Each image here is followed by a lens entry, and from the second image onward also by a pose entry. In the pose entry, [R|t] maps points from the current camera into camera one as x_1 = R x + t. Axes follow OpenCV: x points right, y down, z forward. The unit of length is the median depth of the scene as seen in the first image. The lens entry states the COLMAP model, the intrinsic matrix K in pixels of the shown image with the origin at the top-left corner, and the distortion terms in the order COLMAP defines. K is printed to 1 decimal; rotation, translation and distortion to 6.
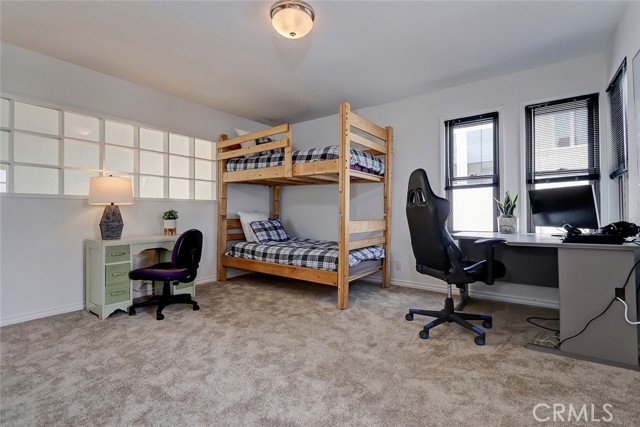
lens RADIAL K [[296.5, 0, 320.0], [0, 296.5, 213.5], [0, 0, 1]] dist [0.001388, -0.005698]
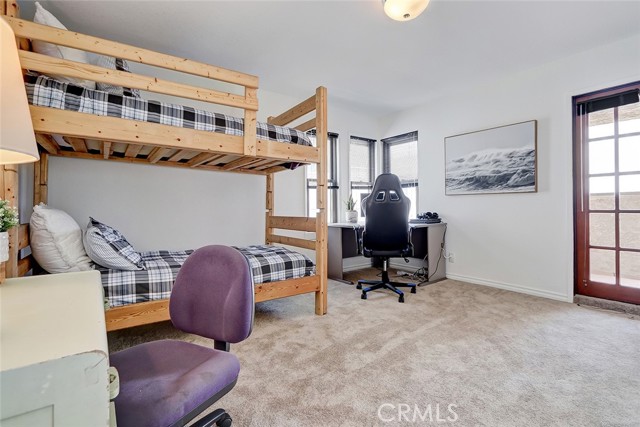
lens RADIAL K [[296.5, 0, 320.0], [0, 296.5, 213.5], [0, 0, 1]] dist [0.001388, -0.005698]
pose [[0.284891, -0.015297, 0.958438, -0.719574], [0.012659, 0.999846, 0.012195, 0.004923], [-0.958476, 0.008658, 0.285040, 0.679893]]
